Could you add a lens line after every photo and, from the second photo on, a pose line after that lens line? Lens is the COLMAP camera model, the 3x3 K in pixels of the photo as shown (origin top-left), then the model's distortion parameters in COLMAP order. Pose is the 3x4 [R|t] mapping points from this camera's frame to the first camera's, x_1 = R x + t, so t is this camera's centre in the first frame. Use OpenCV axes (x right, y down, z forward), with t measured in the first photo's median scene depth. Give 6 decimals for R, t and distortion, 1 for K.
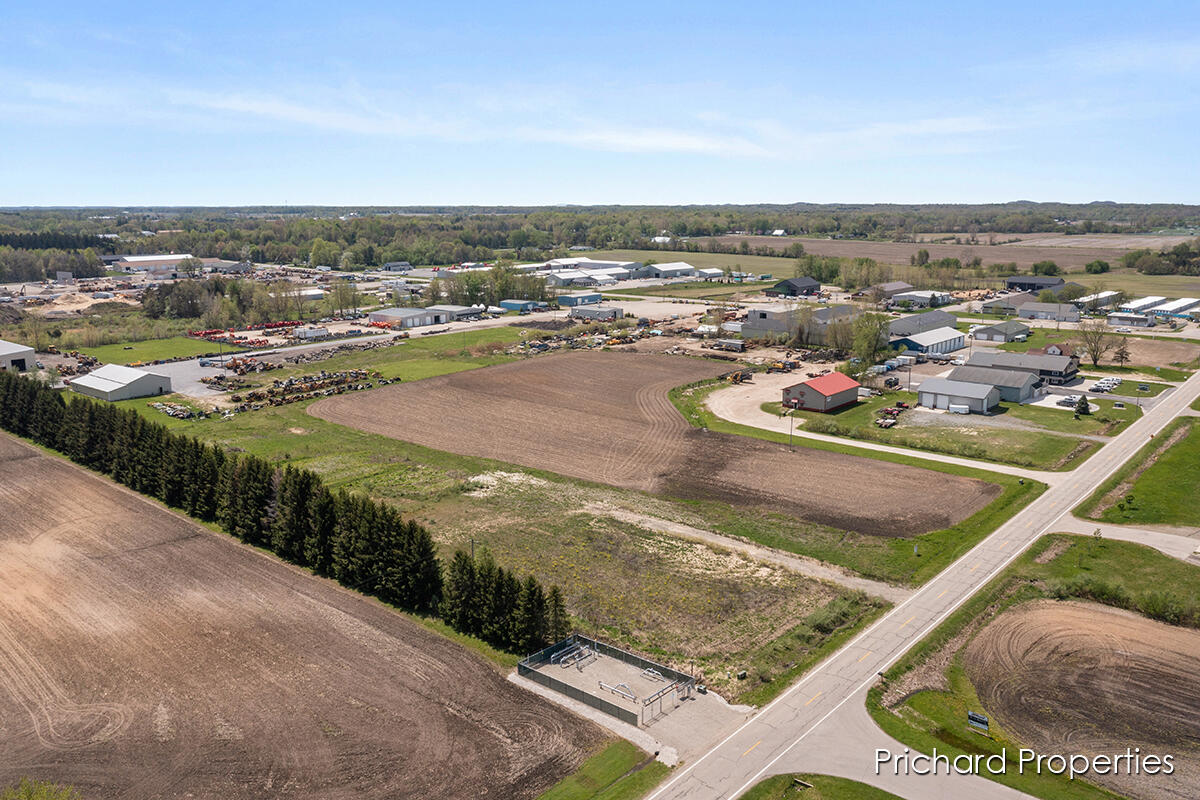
lens RADIAL K [[940.6, 0, 600.0], [0, 940.6, 400.0], [0, 0, 1]] dist [0.010188, 0.002341]
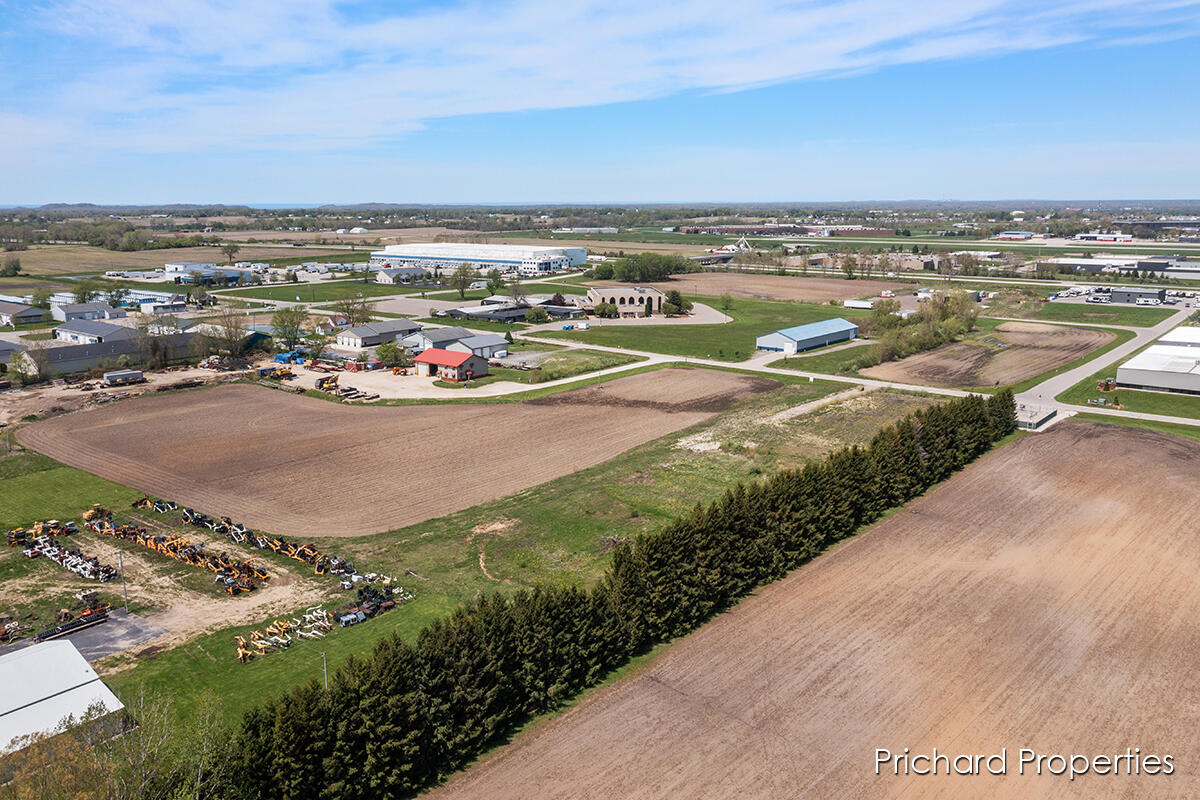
lens RADIAL K [[940.6, 0, 600.0], [0, 940.6, 400.0], [0, 0, 1]] dist [0.010188, 0.002341]
pose [[-0.033570, -0.200452, 0.979128, -1.369605], [0.204360, 0.957605, 0.203052, -0.248038], [-0.978320, 0.206911, 0.008817, 1.284560]]
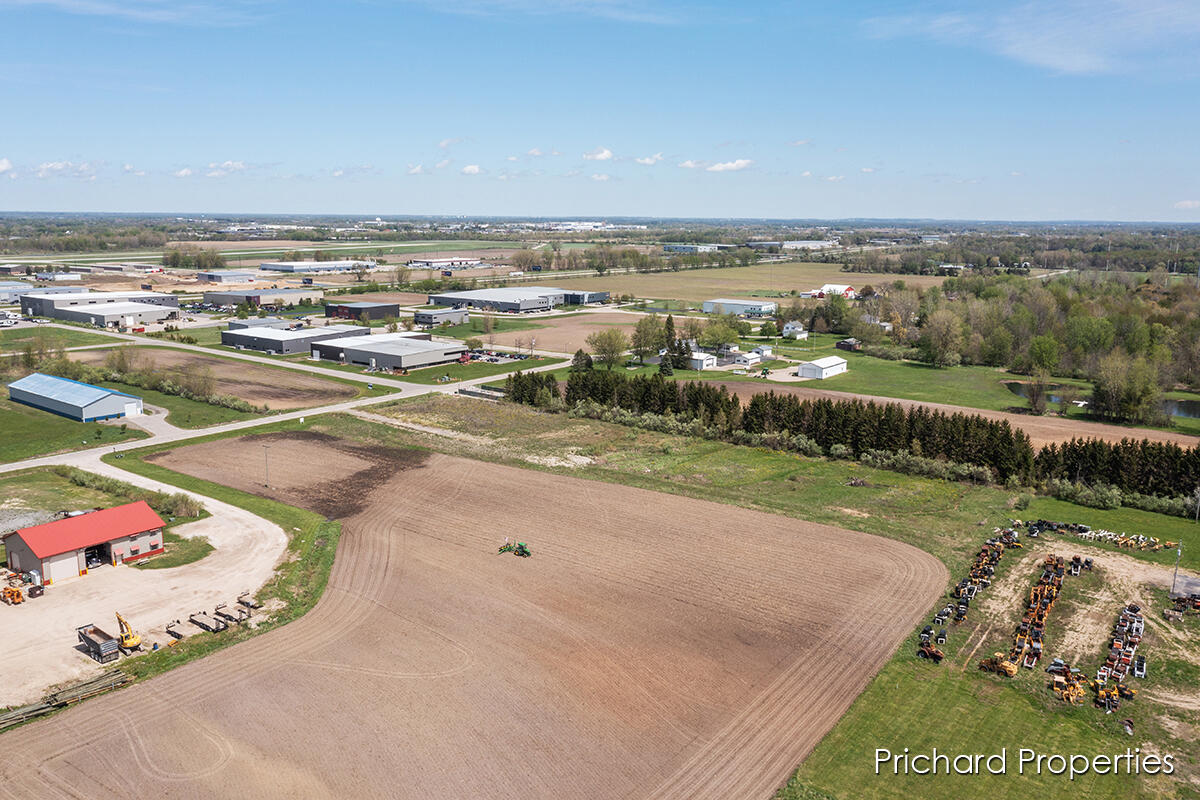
lens RADIAL K [[931.7, 0, 591.6], [0, 931.7, 399.7], [0, 0, 1]] dist [0.002578, 0.008549]
pose [[-0.997295, 0.009545, -0.072879, -0.063966], [-0.019287, 0.922809, 0.384776, -0.500837], [0.070926, 0.385141, -0.920128, 2.379542]]
